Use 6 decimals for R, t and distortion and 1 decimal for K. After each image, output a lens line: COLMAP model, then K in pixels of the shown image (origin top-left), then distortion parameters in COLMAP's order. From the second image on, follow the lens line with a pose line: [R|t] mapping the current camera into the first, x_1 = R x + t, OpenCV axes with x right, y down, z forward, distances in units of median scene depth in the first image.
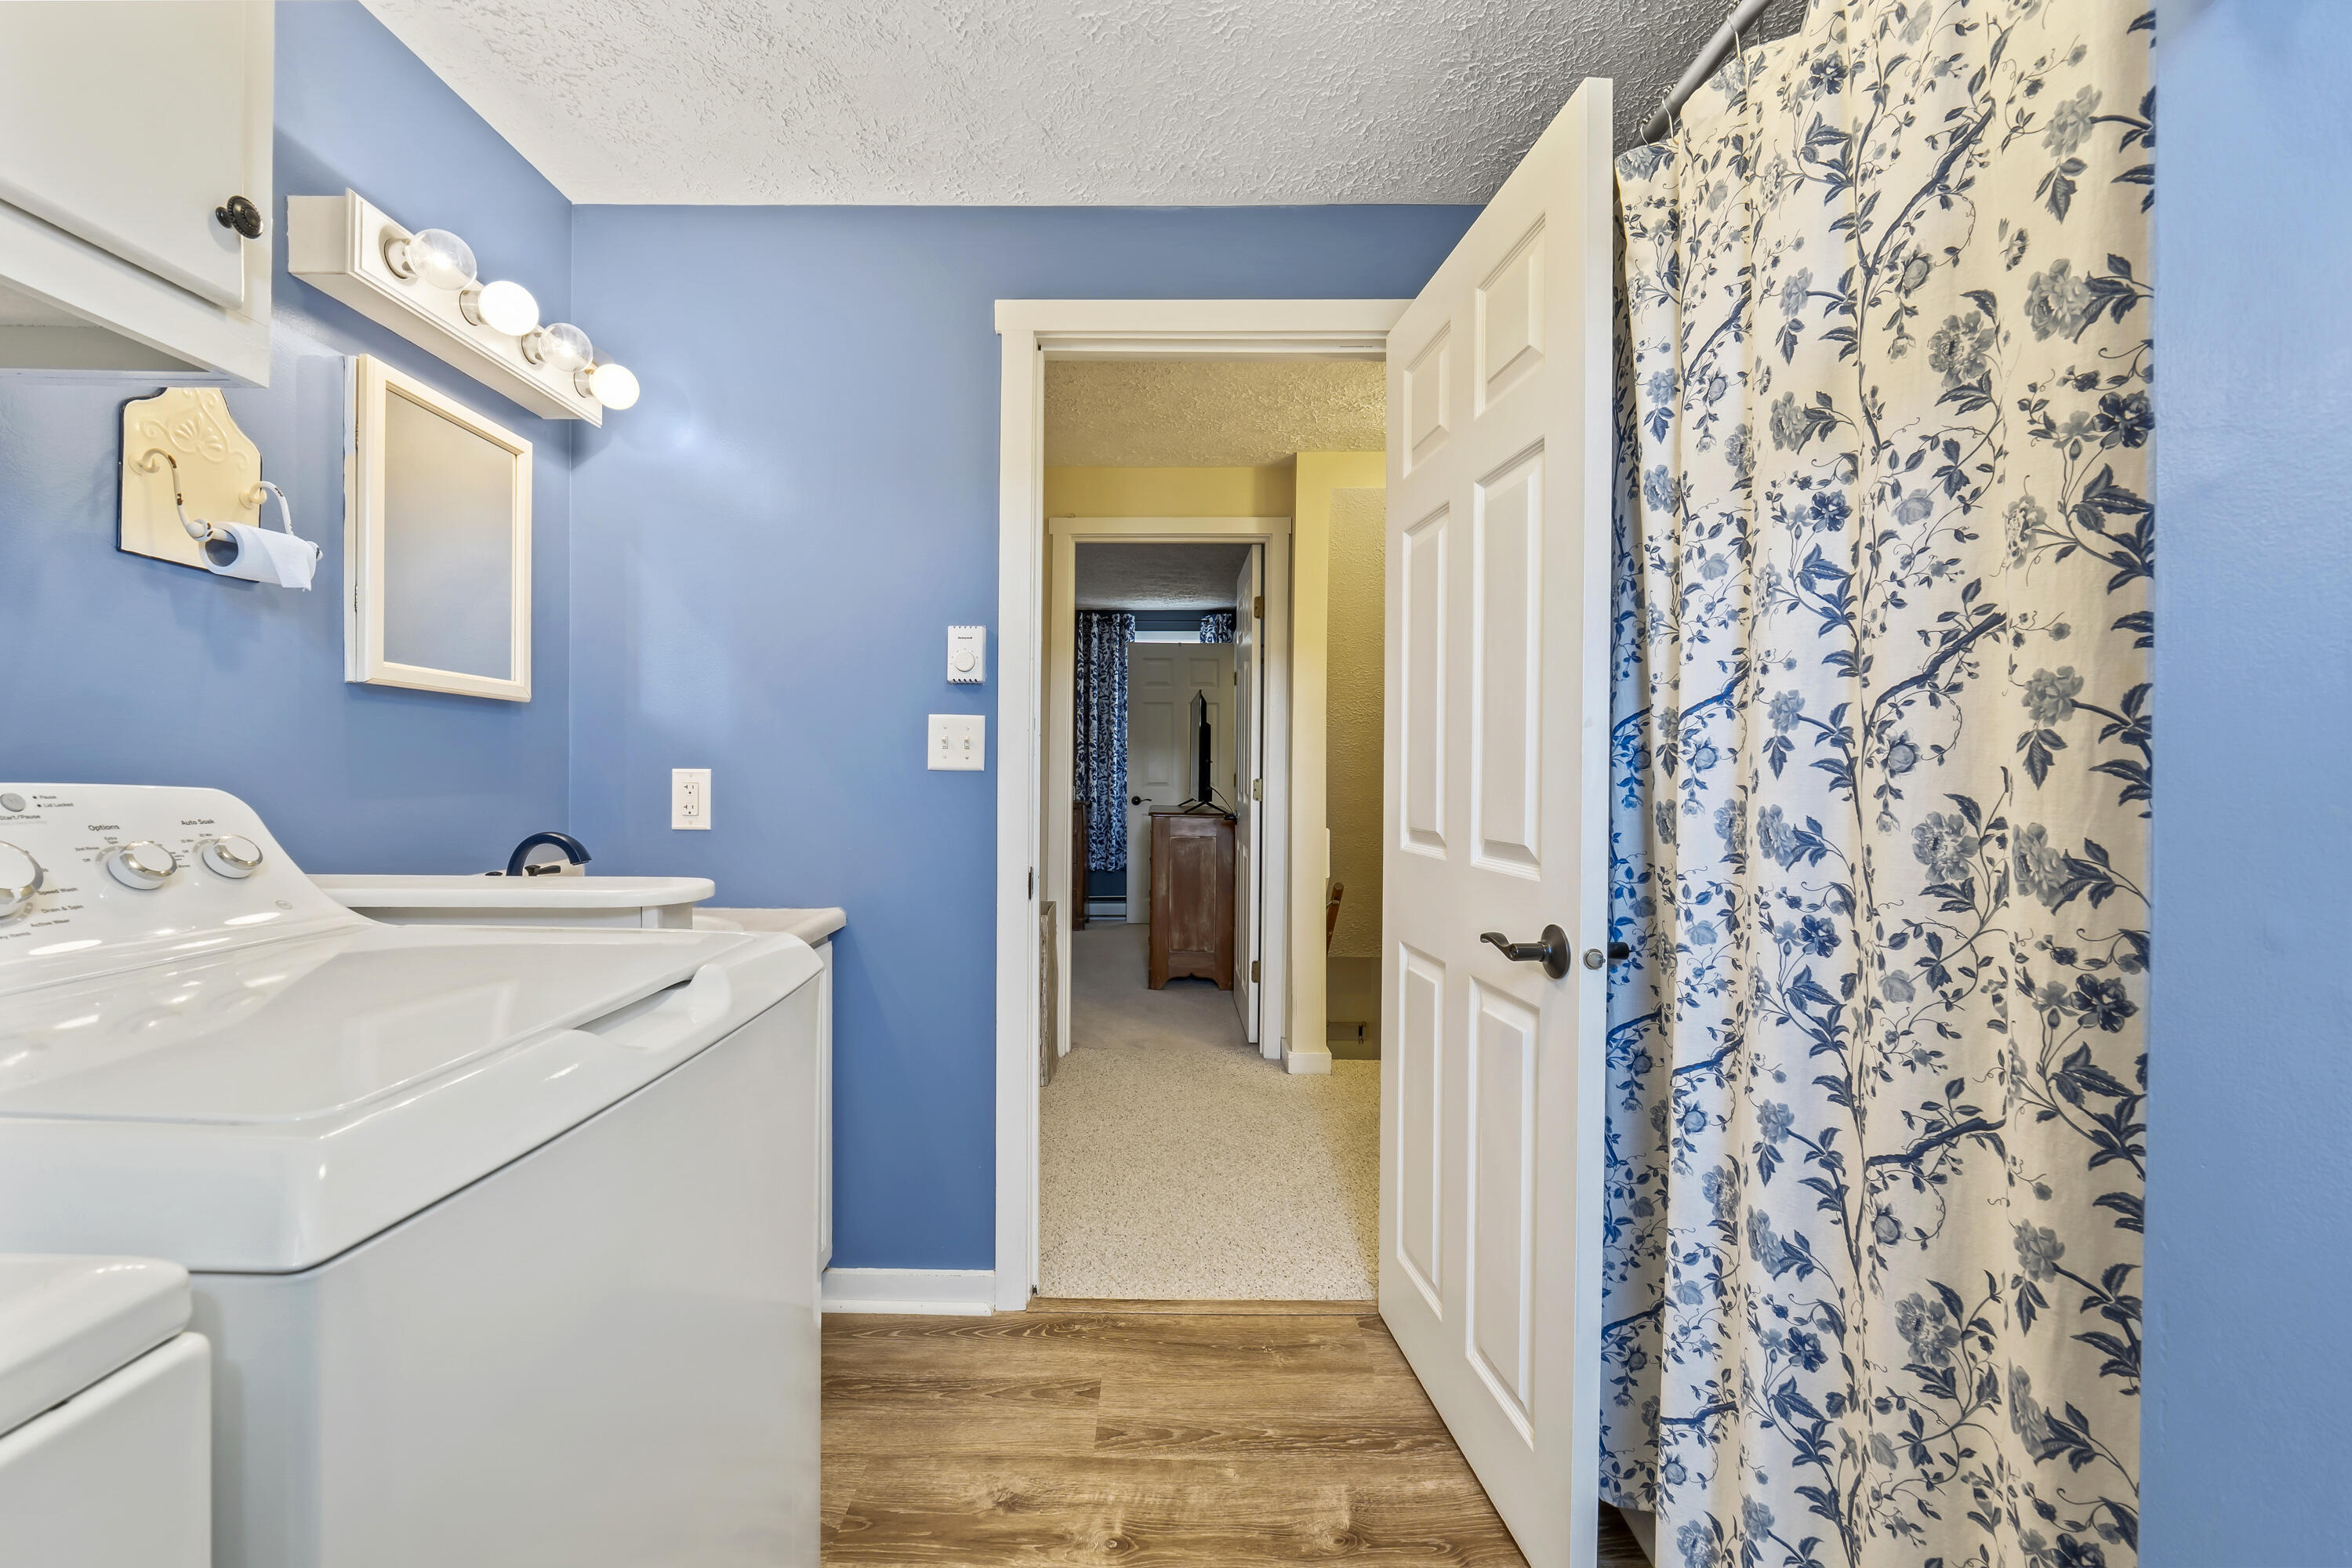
lens RADIAL K [[996.2, 0, 1175.0], [0, 996.2, 770.8], [0, 0, 1]] dist [-0.000943, -0.000018]
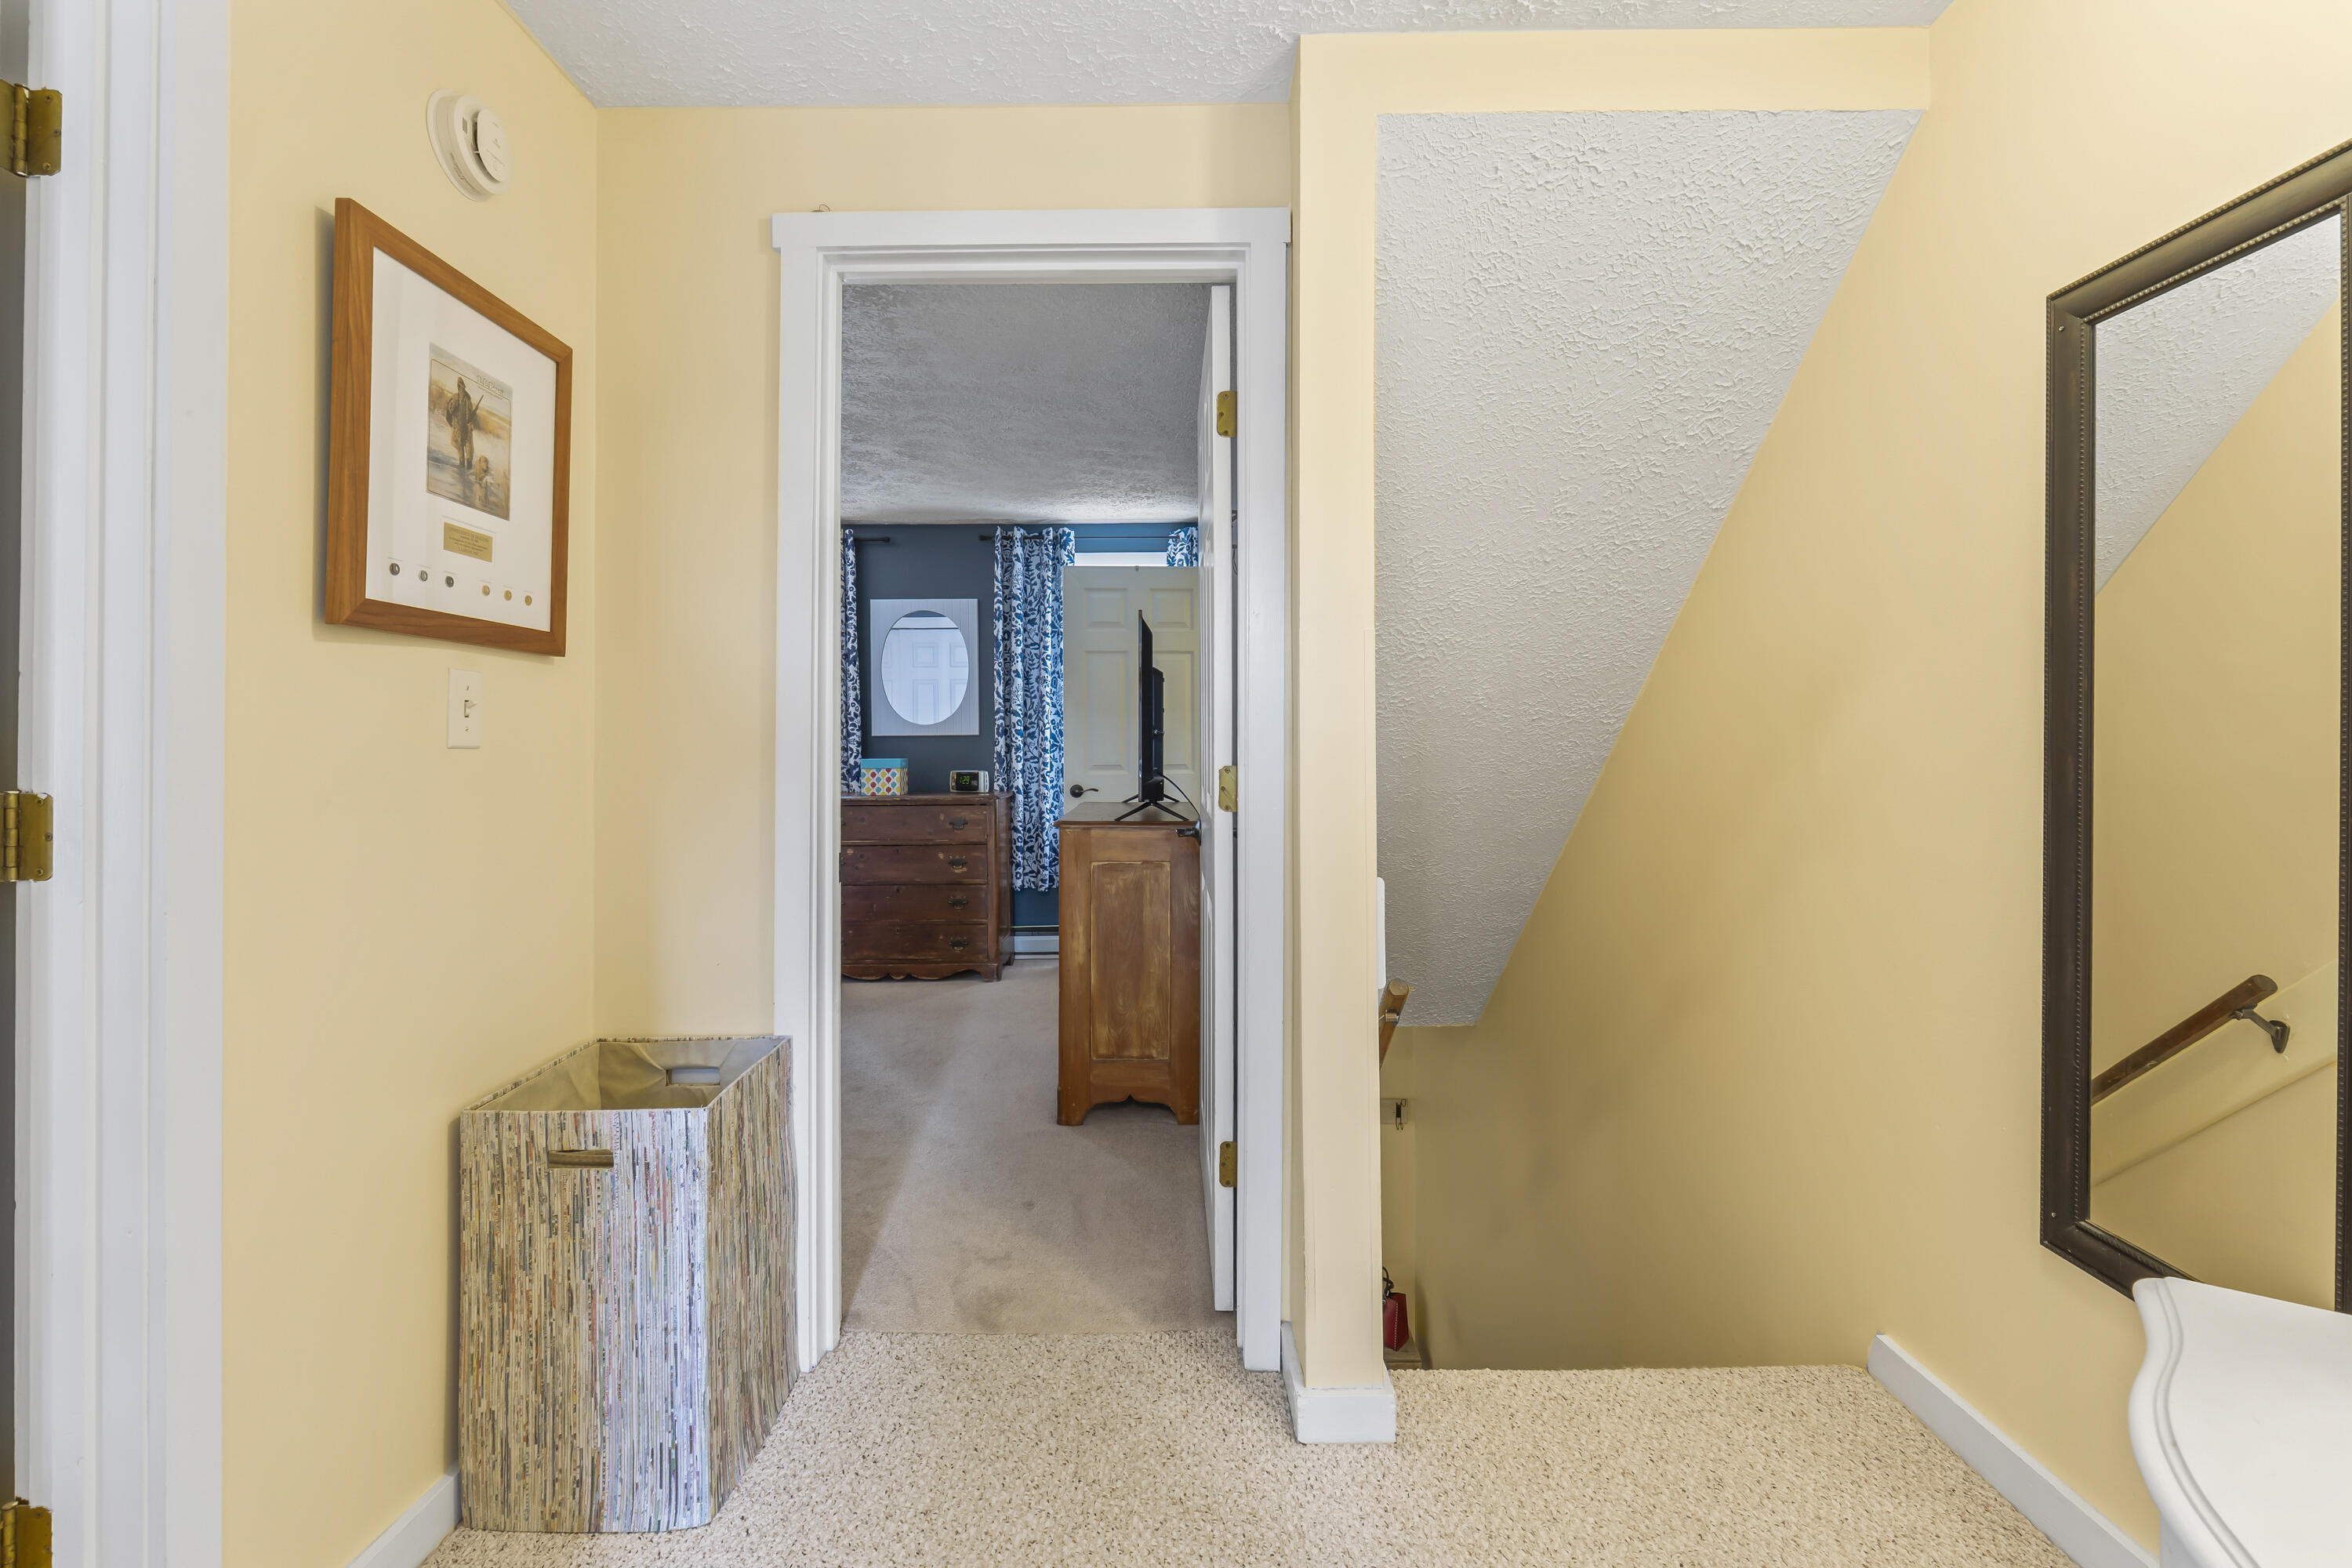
lens RADIAL K [[996.2, 0, 1175.0], [0, 996.2, 770.8], [0, 0, 1]] dist [-0.000943, -0.000018]
pose [[0.999908, -0.012512, -0.005227, 0.047713], [0.012646, 0.999570, 0.026456, -0.002801], [0.004894, -0.026520, 0.999636, 0.411327]]
